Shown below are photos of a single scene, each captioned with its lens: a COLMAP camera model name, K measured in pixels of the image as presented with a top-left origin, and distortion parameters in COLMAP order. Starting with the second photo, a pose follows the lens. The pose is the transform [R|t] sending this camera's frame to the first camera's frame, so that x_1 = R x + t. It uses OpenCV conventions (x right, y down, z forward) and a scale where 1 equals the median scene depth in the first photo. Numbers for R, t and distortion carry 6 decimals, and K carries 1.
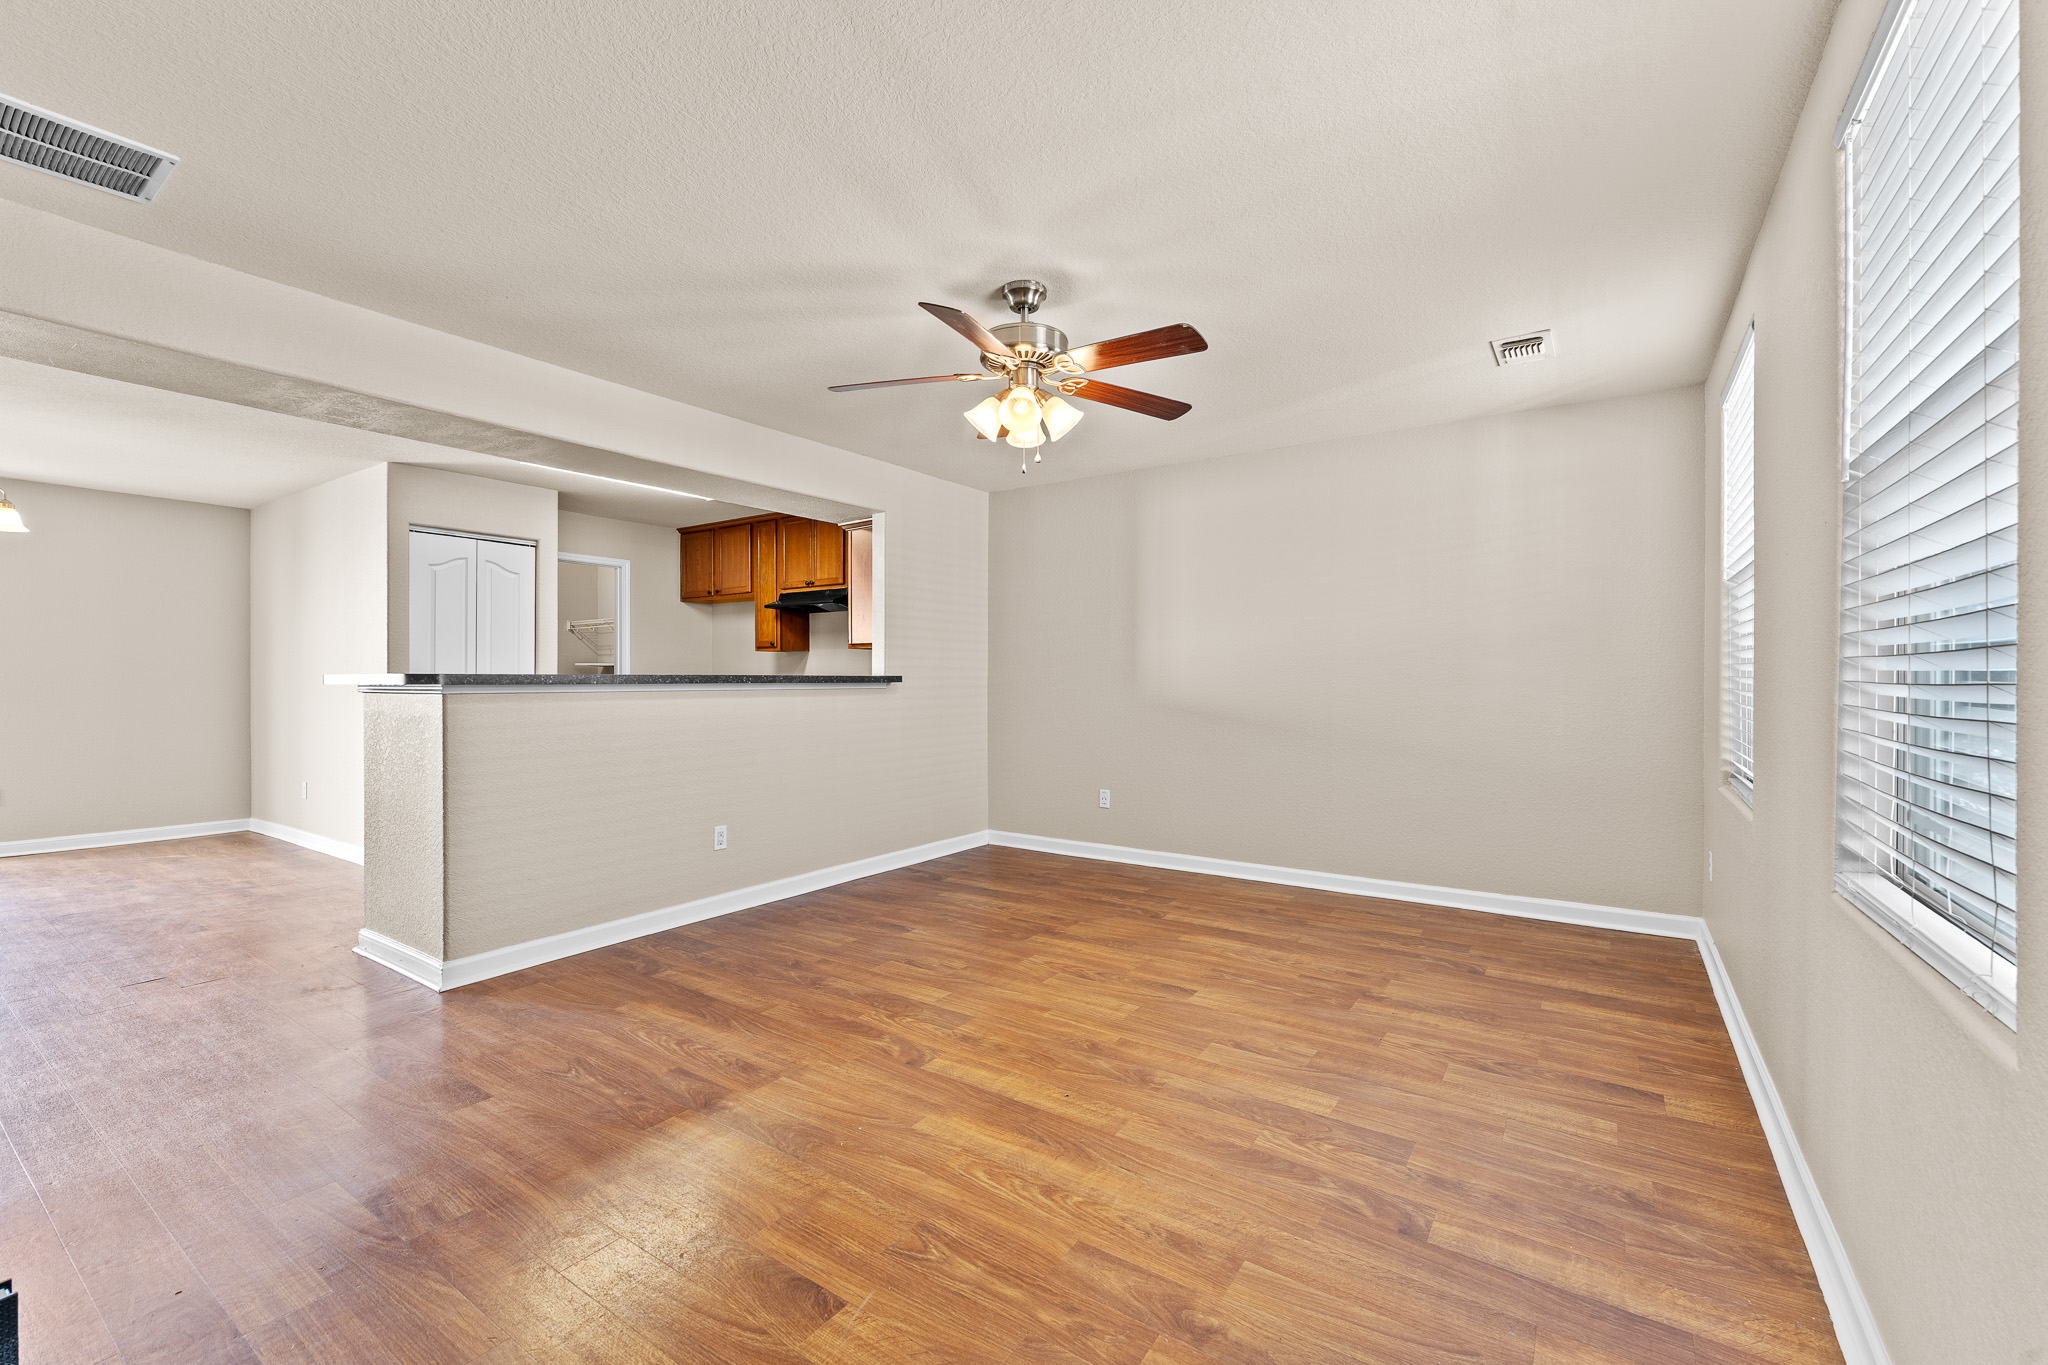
lens RADIAL K [[842.6, 0, 1025.9], [0, 842.6, 681.9], [0, 0, 1]] dist [-0.003145, 0.000141]
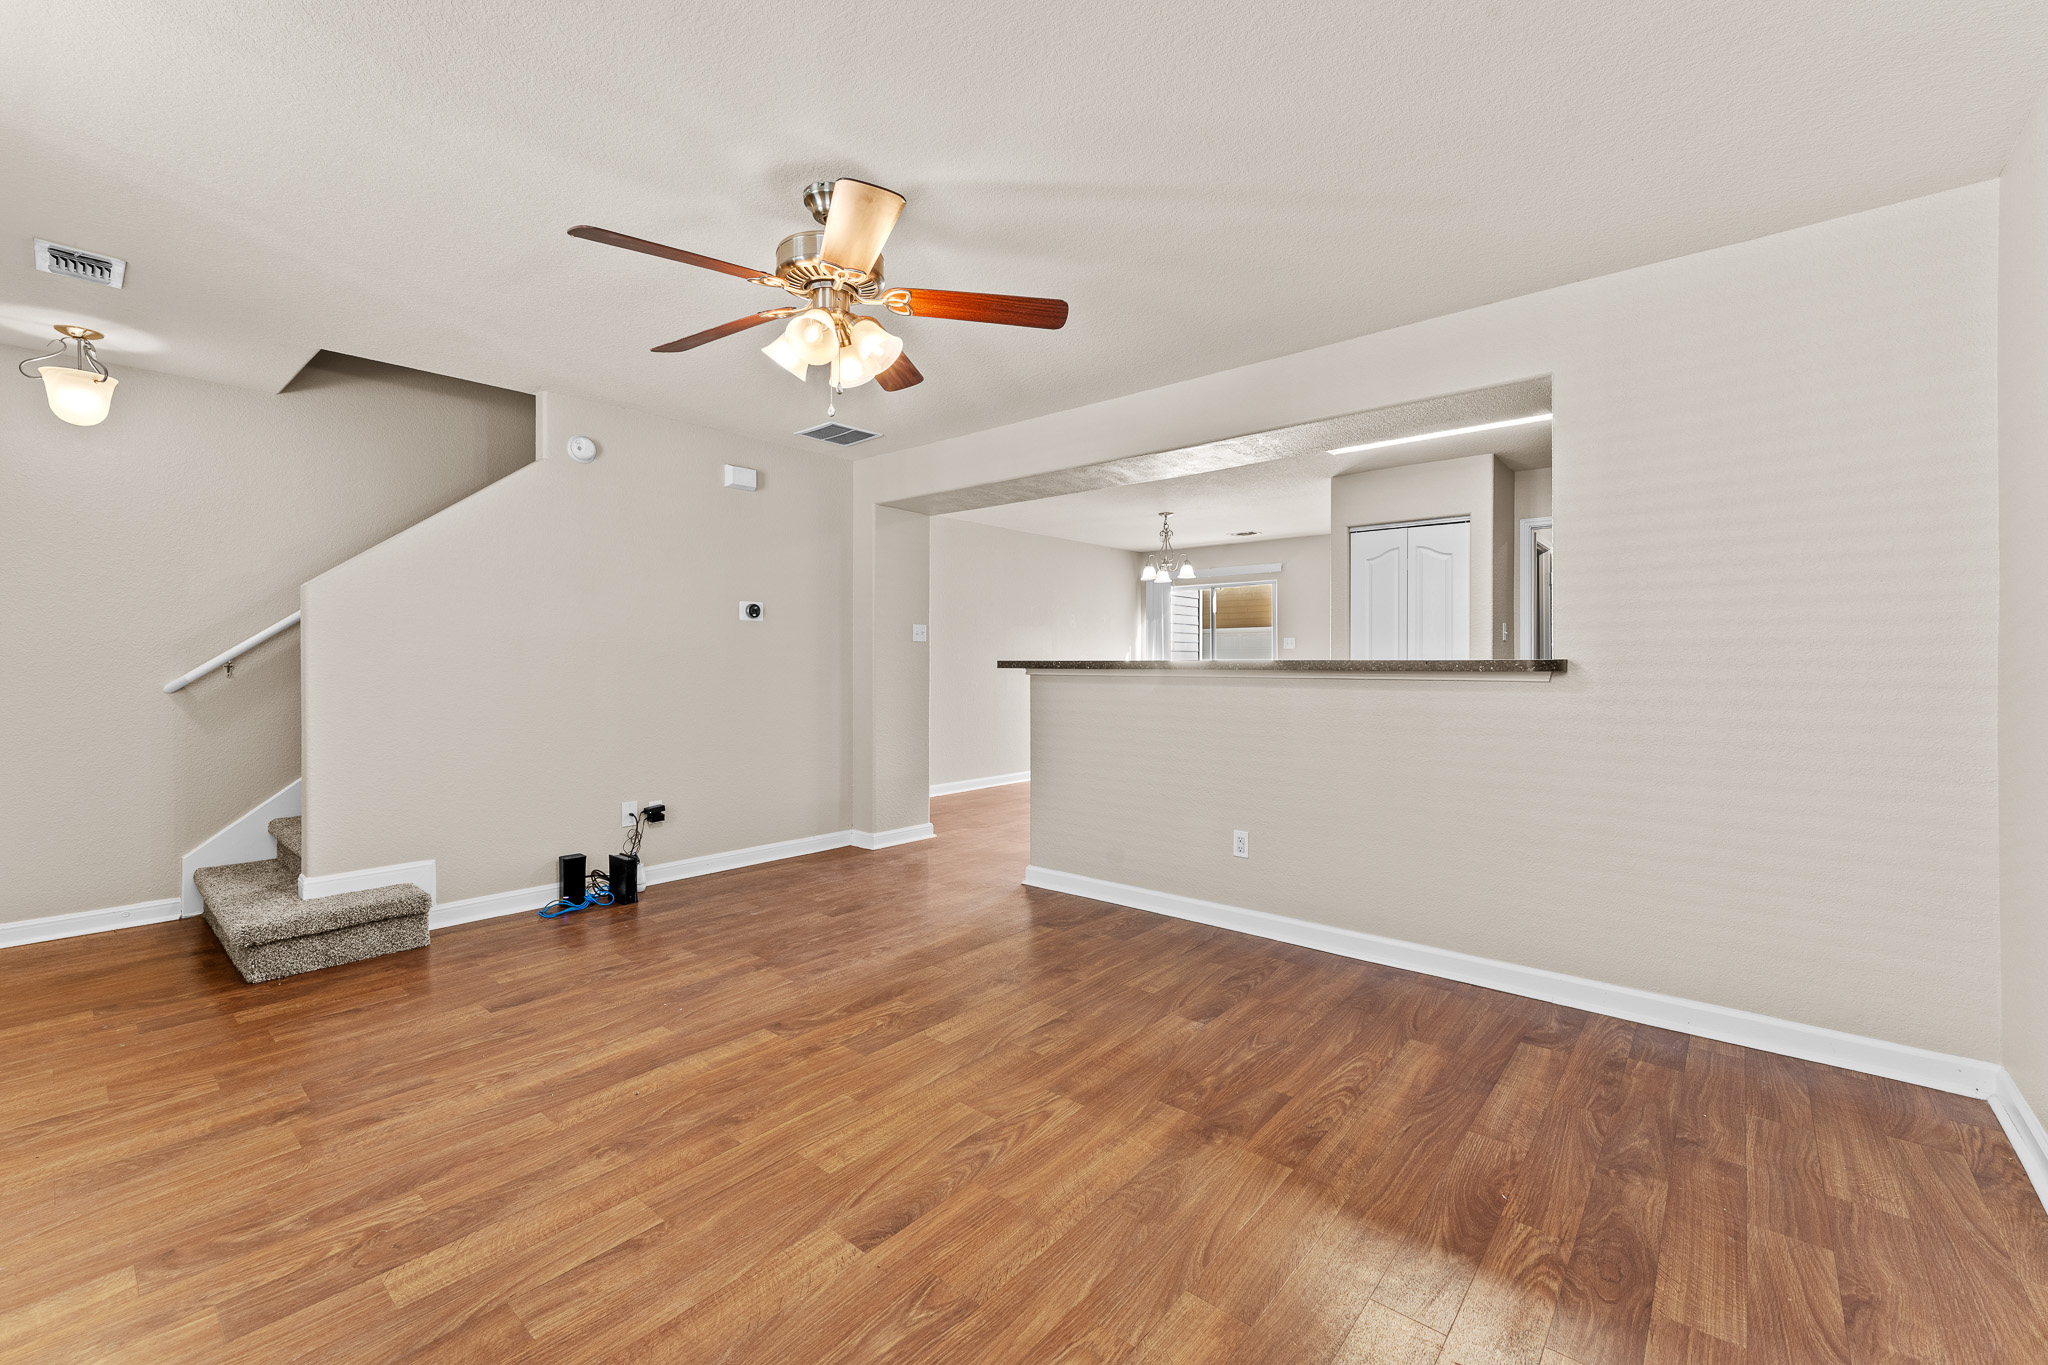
lens RADIAL K [[842.6, 0, 1029.7], [0, 842.6, 671.6], [0, 0, 1]] dist [-0.003145, 0.000141]
pose [[-0.103442, 0.009861, -0.994587, 0.783667], [-0.006809, 0.999920, 0.010622, -0.007116], [0.994612, 0.007871, -0.103366, 1.259881]]
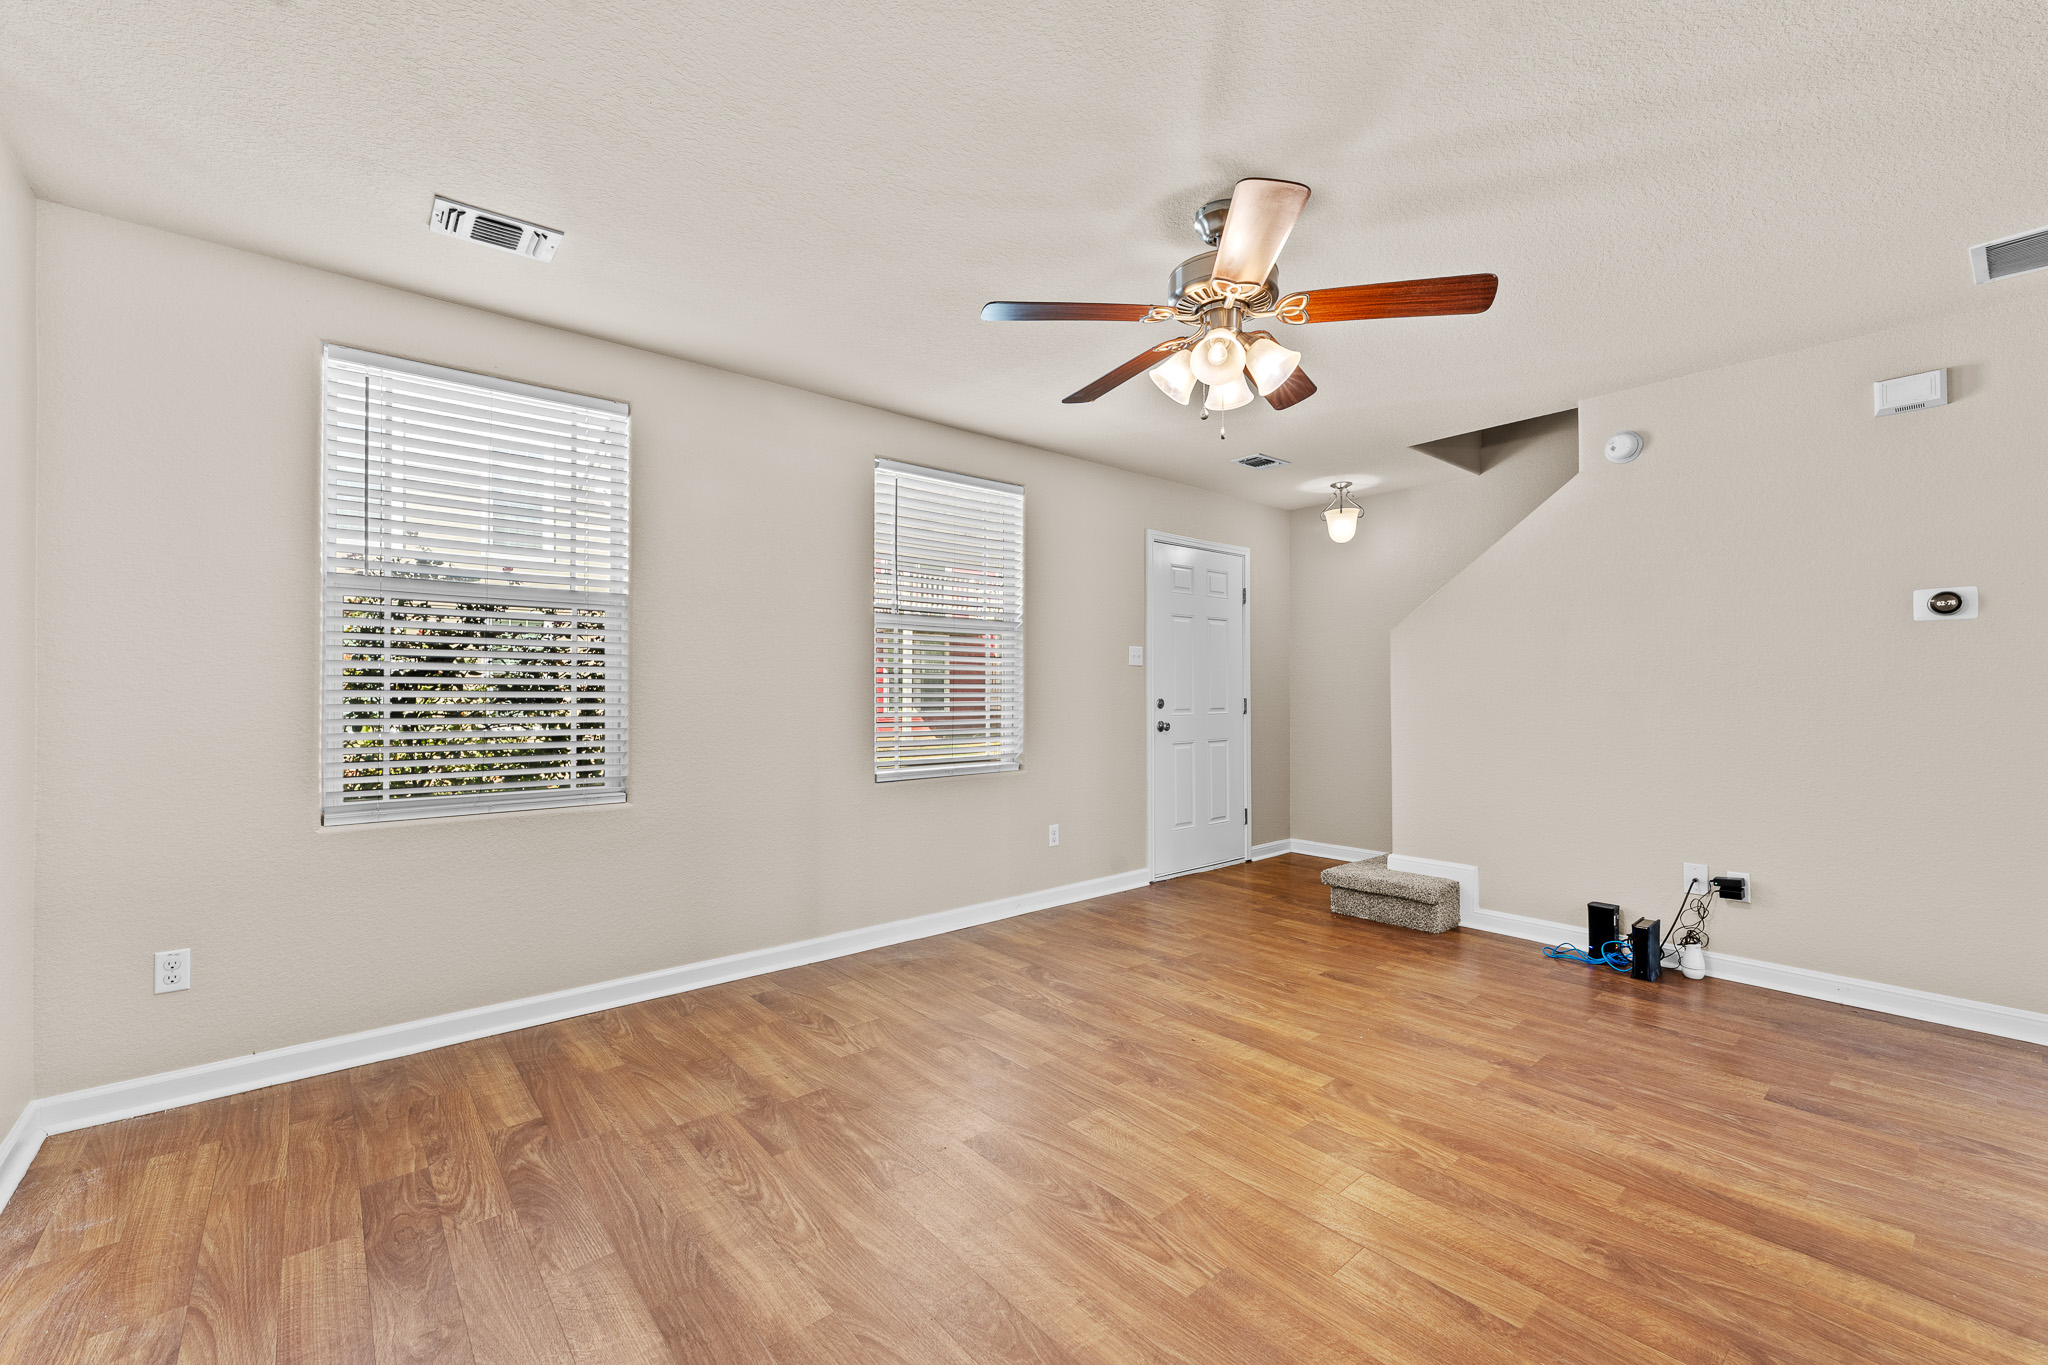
lens RADIAL K [[842.6, 0, 1025.0], [0, 842.6, 656.3], [0, 0, 1]] dist [-0.003145, 0.000141]
pose [[-0.963678, 0.011601, 0.266815, -0.037565], [0.003006, 0.999464, -0.032597, -0.012175], [-0.267050, -0.030611, -0.963196, 1.818807]]
